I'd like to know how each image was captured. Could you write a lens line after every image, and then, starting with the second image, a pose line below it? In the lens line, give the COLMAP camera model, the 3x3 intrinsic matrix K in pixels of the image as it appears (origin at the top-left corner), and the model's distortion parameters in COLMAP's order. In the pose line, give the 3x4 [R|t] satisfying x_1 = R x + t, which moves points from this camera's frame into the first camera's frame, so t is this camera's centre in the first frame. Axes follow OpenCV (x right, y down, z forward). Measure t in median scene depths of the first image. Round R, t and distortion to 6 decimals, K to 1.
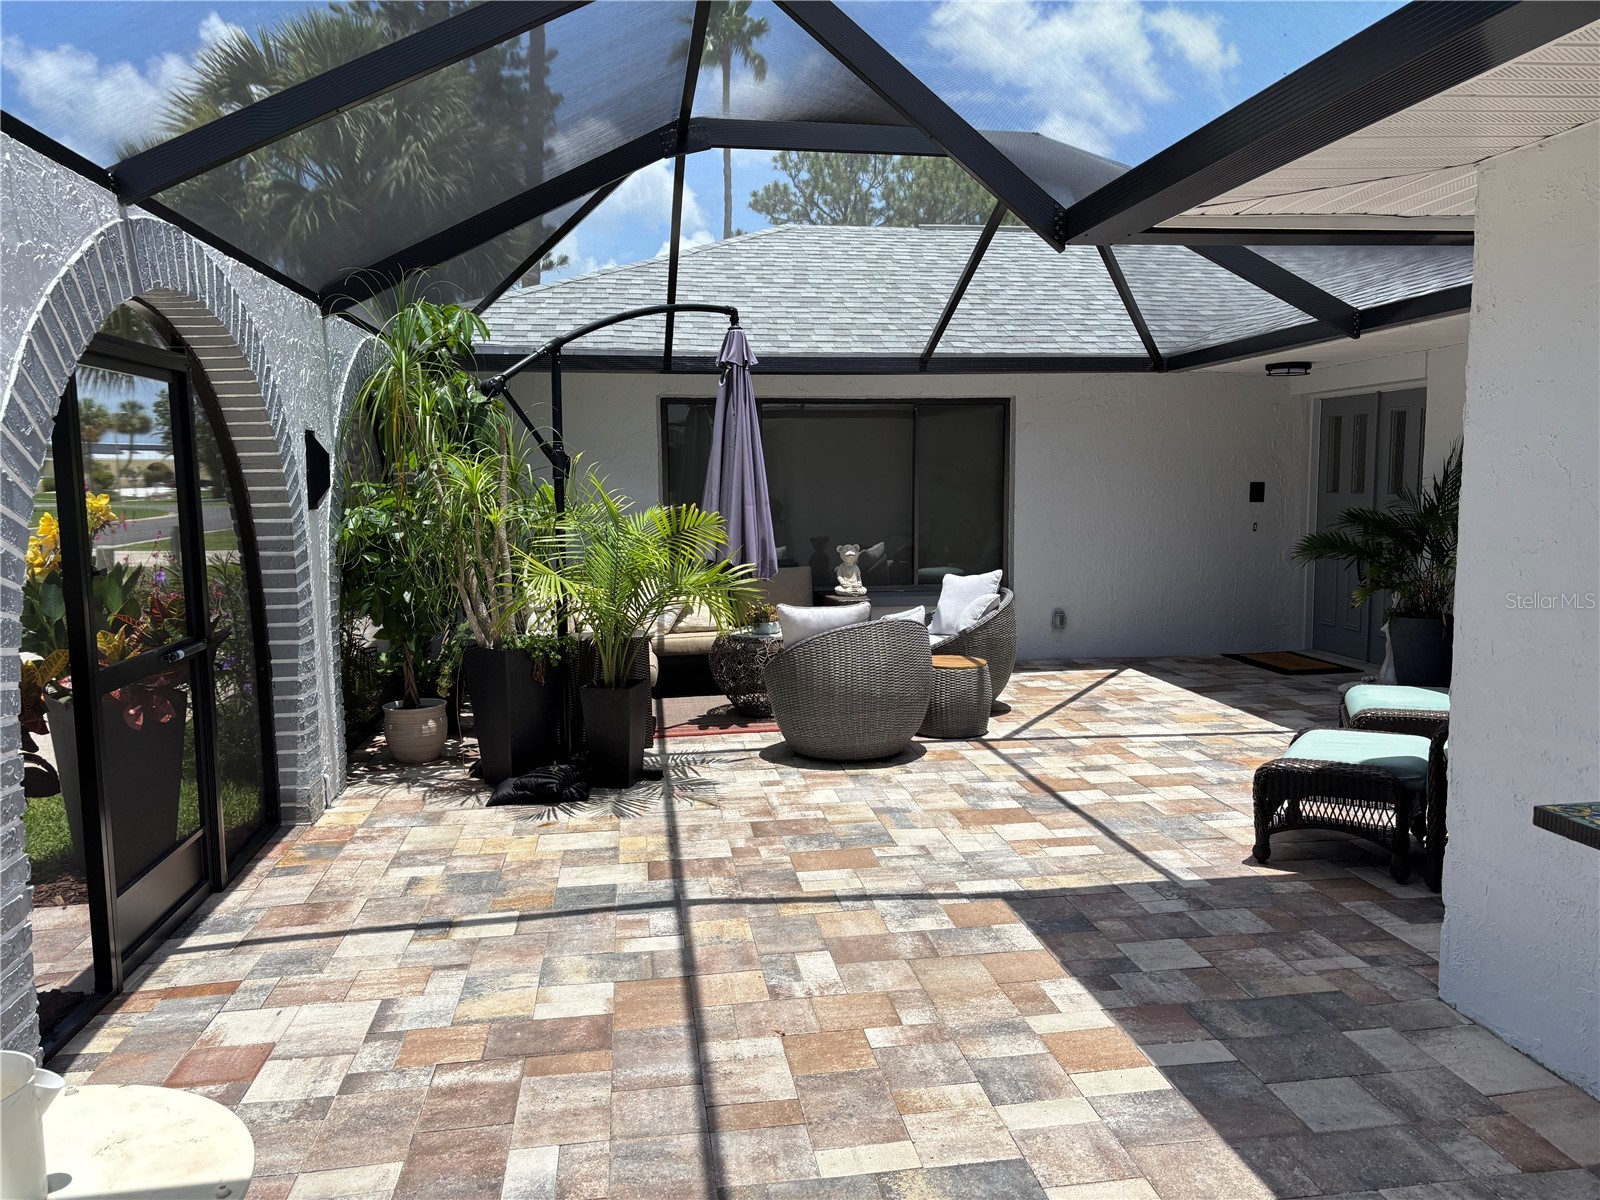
lens RADIAL K [[1206.8, 0, 793.5], [0, 1206.8, 615.5], [0, 0, 1]] dist [0.084831, -0.122114]
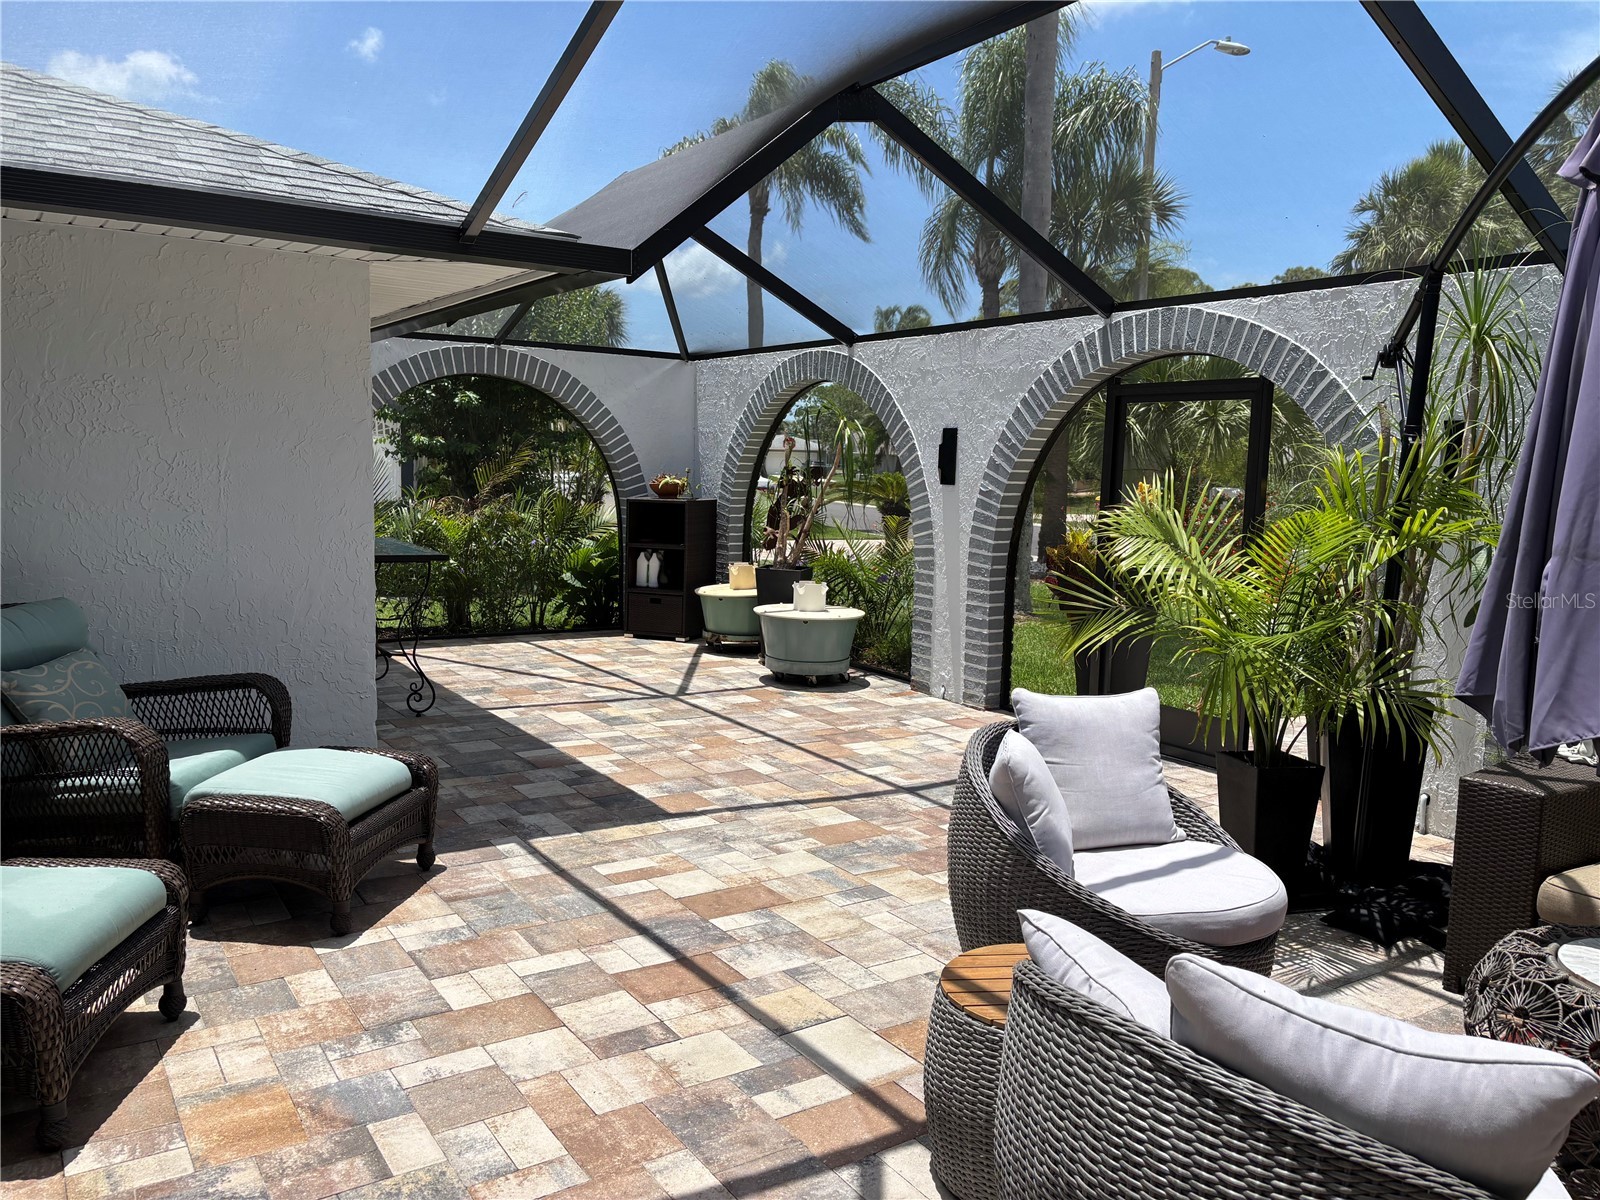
lens RADIAL K [[1206.8, 0, 793.5], [0, 1206.8, 615.5], [0, 0, 1]] dist [0.084831, -0.122114]
pose [[-0.902286, 0.038641, -0.429403, 0.552011], [-0.072169, 0.968386, 0.238789, -0.239354], [0.425055, 0.246445, -0.870973, 1.987469]]
